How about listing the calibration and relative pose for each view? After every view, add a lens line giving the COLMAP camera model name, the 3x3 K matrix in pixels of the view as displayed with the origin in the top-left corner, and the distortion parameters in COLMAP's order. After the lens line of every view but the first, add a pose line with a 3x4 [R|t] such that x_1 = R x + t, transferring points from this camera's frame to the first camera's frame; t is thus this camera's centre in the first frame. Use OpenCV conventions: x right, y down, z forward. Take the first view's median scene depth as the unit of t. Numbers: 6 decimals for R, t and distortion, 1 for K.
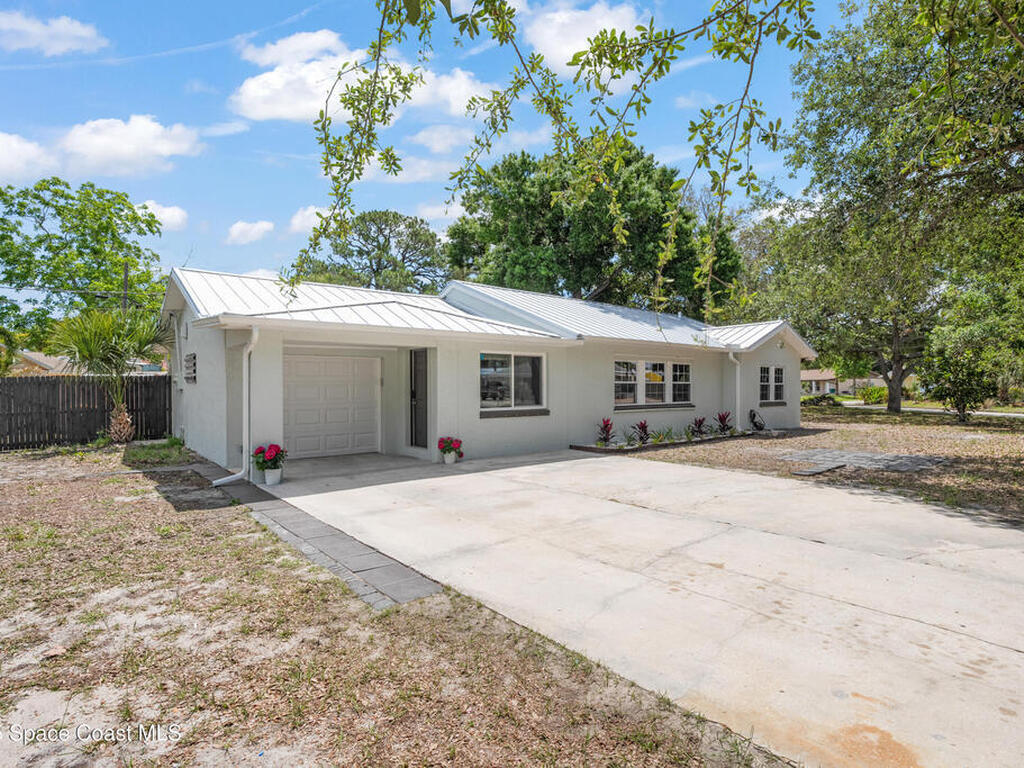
lens RADIAL K [[535.1, 0, 512.0], [0, 535.1, 384.0], [0, 0, 1]] dist [0.000852, 0.000172]
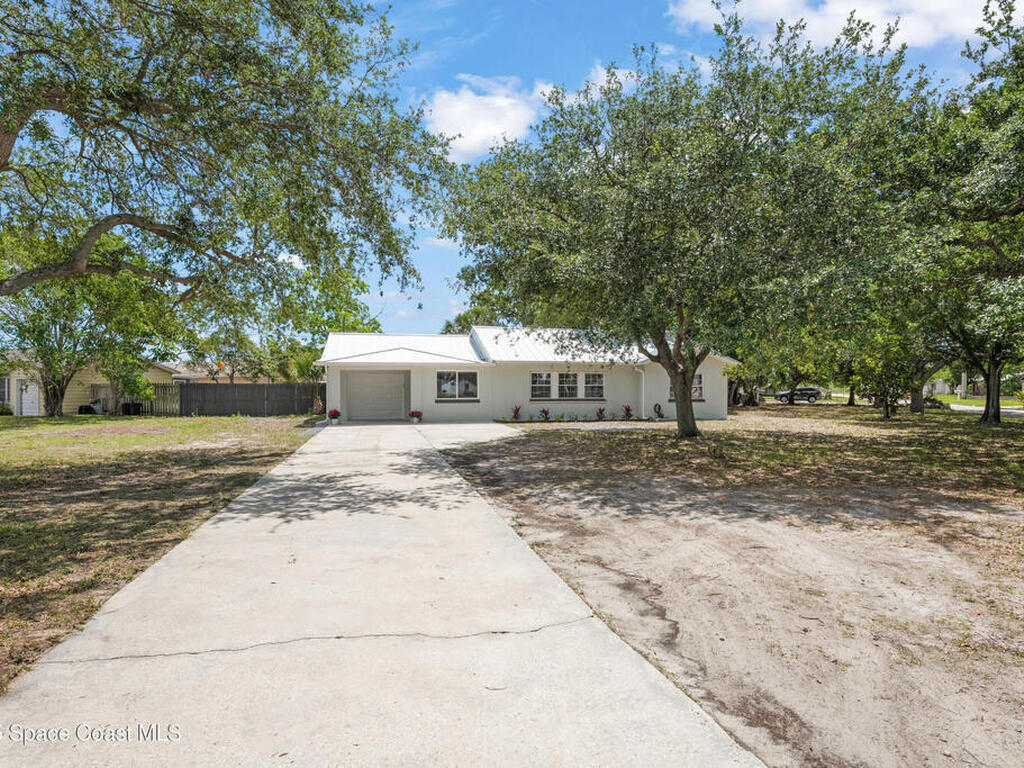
lens RADIAL K [[535.1, 0, 512.0], [0, 535.1, 384.0], [0, 0, 1]] dist [0.000852, 0.000172]
pose [[0.912716, -0.003993, -0.408574, 0.768885], [0.002880, 0.999990, -0.003339, -0.001514], [0.408584, 0.001871, 0.912719, -0.563946]]
